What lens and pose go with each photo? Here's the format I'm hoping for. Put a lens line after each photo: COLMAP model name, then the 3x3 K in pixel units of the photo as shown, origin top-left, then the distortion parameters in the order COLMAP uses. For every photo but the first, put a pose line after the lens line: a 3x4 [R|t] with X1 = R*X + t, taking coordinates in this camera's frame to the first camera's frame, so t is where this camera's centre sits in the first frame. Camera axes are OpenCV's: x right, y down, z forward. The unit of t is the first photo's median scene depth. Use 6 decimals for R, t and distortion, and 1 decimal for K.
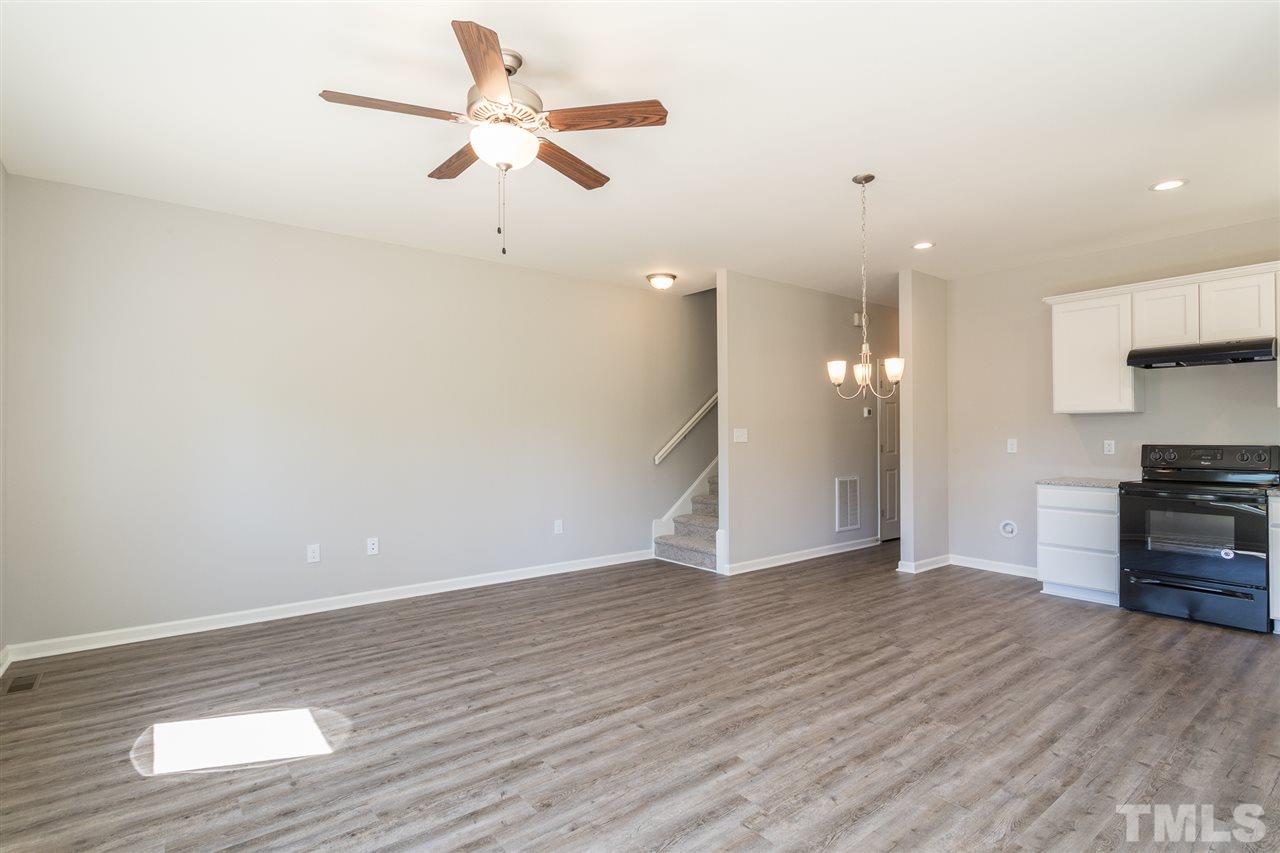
lens RADIAL K [[624.0, 0, 643.8], [0, 624.0, 432.1], [0, 0, 1]] dist [0.001173, 0.001312]
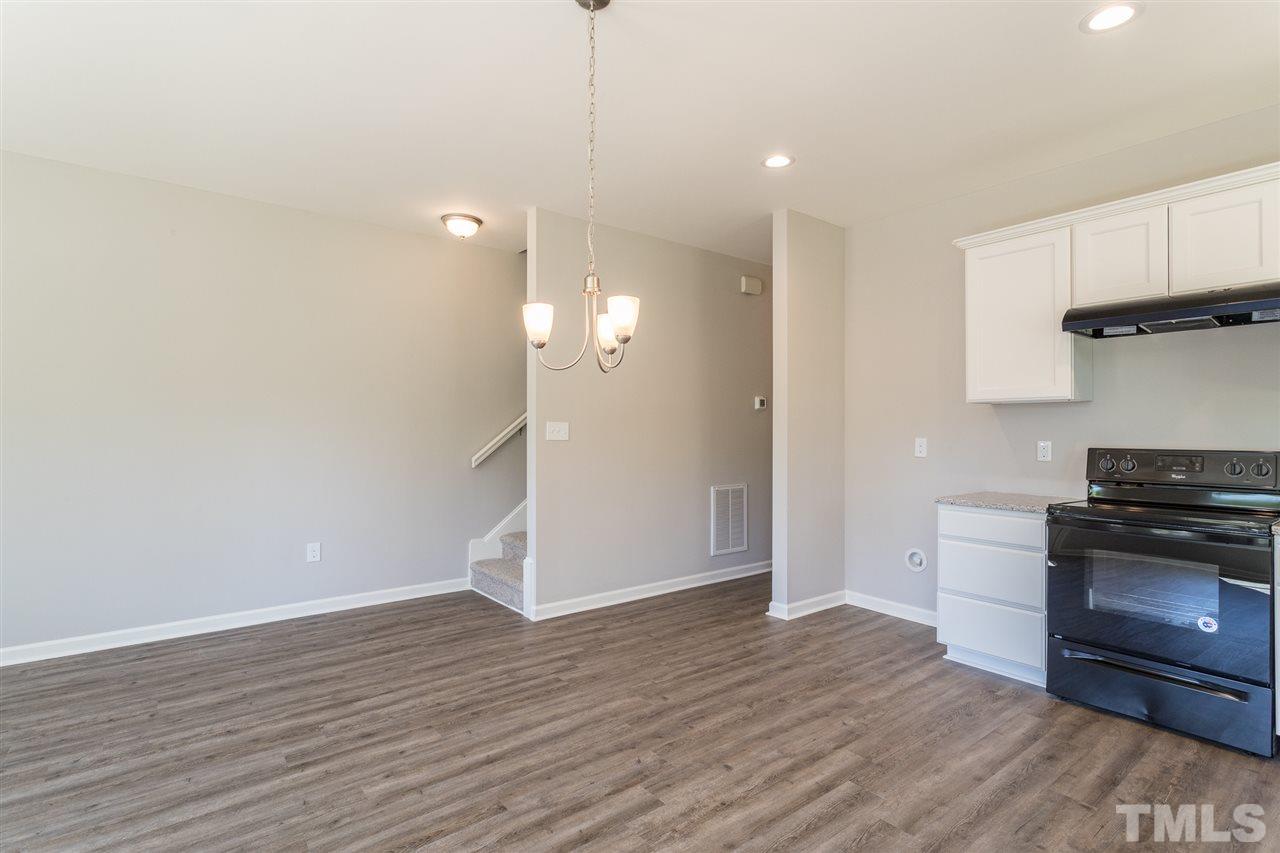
lens RADIAL K [[619.2, 0, 640.0], [0, 619.2, 426.5], [0, 0, 1]] dist [0.003643, 0.000674]
pose [[0.999975, 0.006007, -0.003673, 0.347259], [-0.006012, 0.999981, -0.001359, 0.000453], [0.003665, 0.001381, 0.999992, 0.356053]]
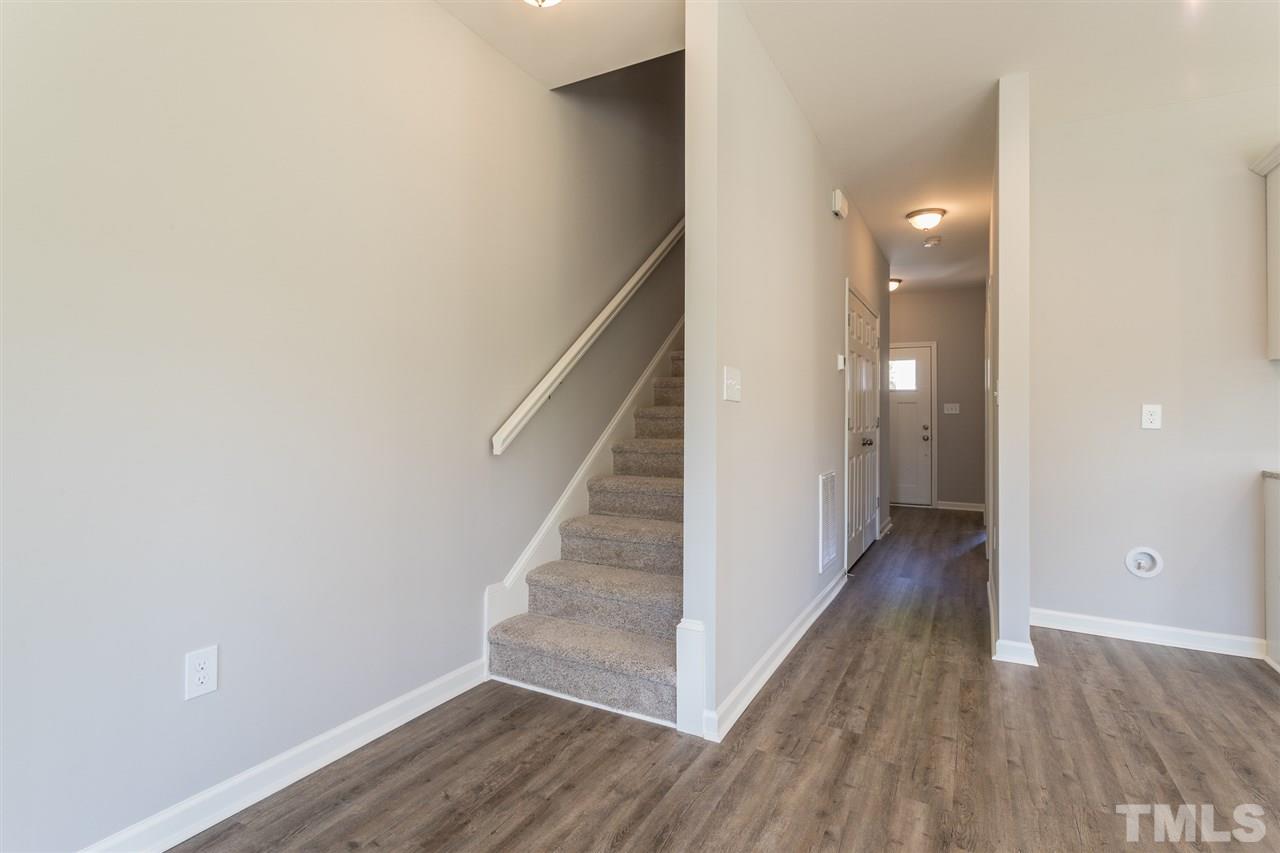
lens RADIAL K [[618.7, 0, 638.3], [0, 618.7, 410.4], [0, 0, 1]] dist [0.001616, 0.000011]
pose [[0.919959, 0.015817, 0.391695, -0.084244], [-0.013415, 0.999871, -0.008869, 0.037052], [-0.391785, 0.002904, 0.920052, 0.880310]]
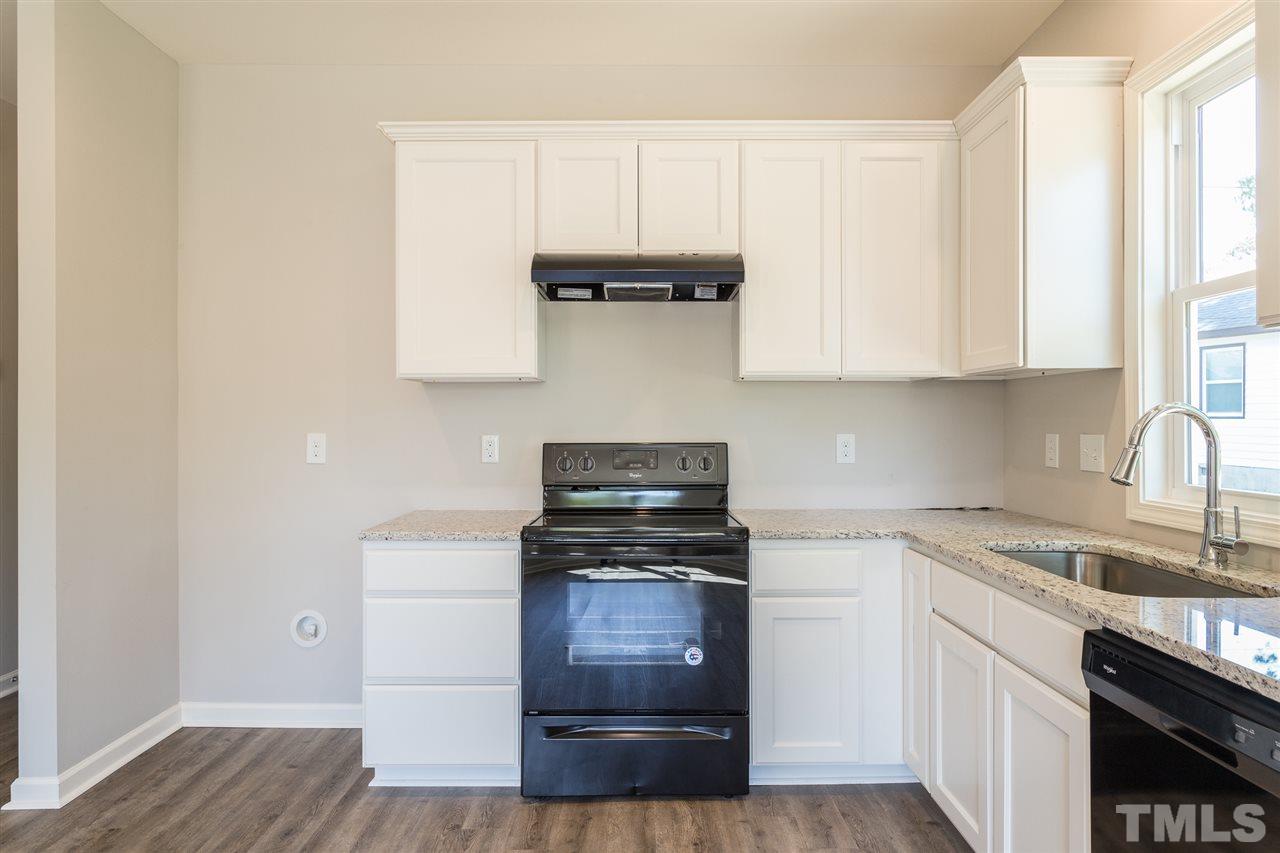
lens RADIAL K [[747.2, 0, 645.6], [0, 747.2, 424.7], [0, 0, 1]] dist [-0.012987, 0.001995]
pose [[0.612294, 0.002428, 0.790626, 0.402551], [-0.004090, 0.999992, 0.000096, 0.004800], [-0.790620, -0.003292, 0.612299, 0.624069]]
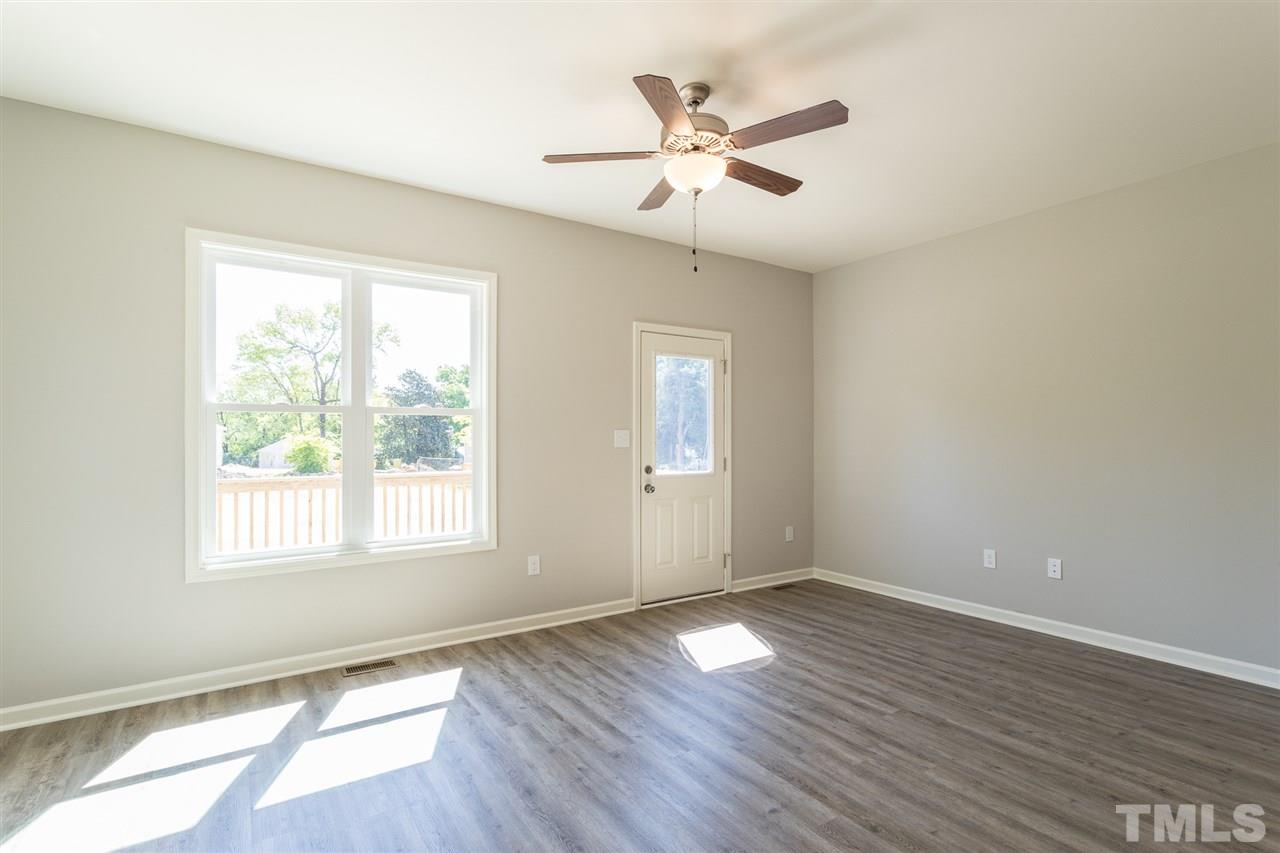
lens RADIAL K [[617.1, 0, 642.0], [0, 617.1, 435.3], [0, 0, 1]] dist [0.003828, -0.000704]
pose [[-0.078828, -0.000759, -0.996888, 0.496858], [0.007949, 0.999967, -0.001390, 0.000679], [0.996857, -0.008034, -0.078819, 0.573403]]
